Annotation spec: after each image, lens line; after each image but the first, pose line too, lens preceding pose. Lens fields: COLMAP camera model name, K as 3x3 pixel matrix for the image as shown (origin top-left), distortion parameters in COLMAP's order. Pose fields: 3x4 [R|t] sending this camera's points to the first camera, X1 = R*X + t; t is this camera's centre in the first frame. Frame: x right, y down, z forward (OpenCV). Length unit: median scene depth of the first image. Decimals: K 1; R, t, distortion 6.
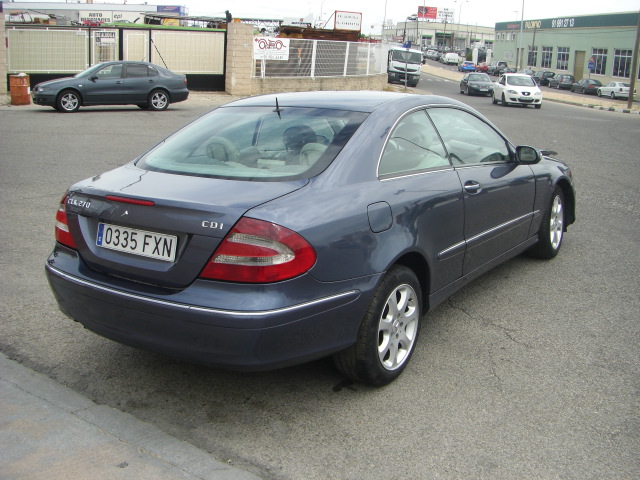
lens RADIAL K [[722.6, 0, 318.4], [0, 722.6, 238.5], [0, 0, 1]] dist [-0.186644, 0.126700]
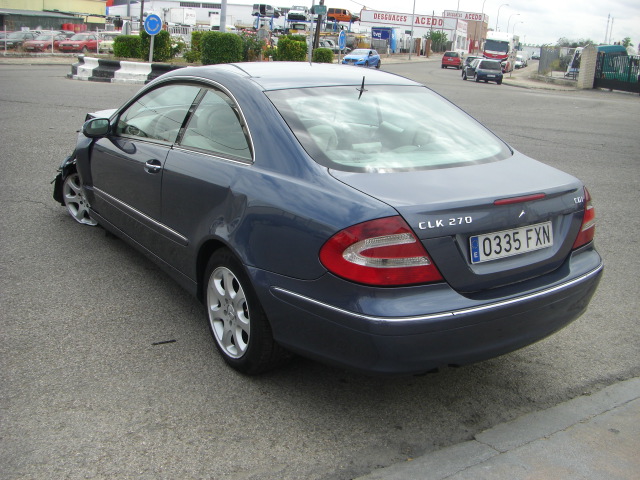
lens RADIAL K [[722.6, 0, 318.4], [0, 722.6, 238.5], [0, 0, 1]] dist [-0.186644, 0.126700]
pose [[0.369260, -0.260076, 0.892193, -1.146992], [0.183397, 0.961556, 0.204391, -0.230426], [-0.911050, 0.088152, 0.402761, 0.827301]]
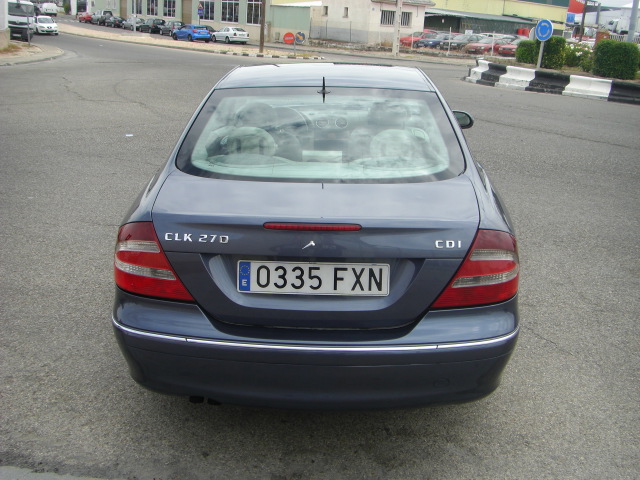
lens RADIAL K [[722.6, 0, 318.4], [0, 722.6, 238.5], [0, 0, 1]] dist [-0.186644, 0.126700]
pose [[0.849866, -0.148763, 0.505567, -0.614696], [0.112382, 0.988423, 0.101928, -0.112104], [-0.514877, -0.029809, 0.856745, 0.326453]]
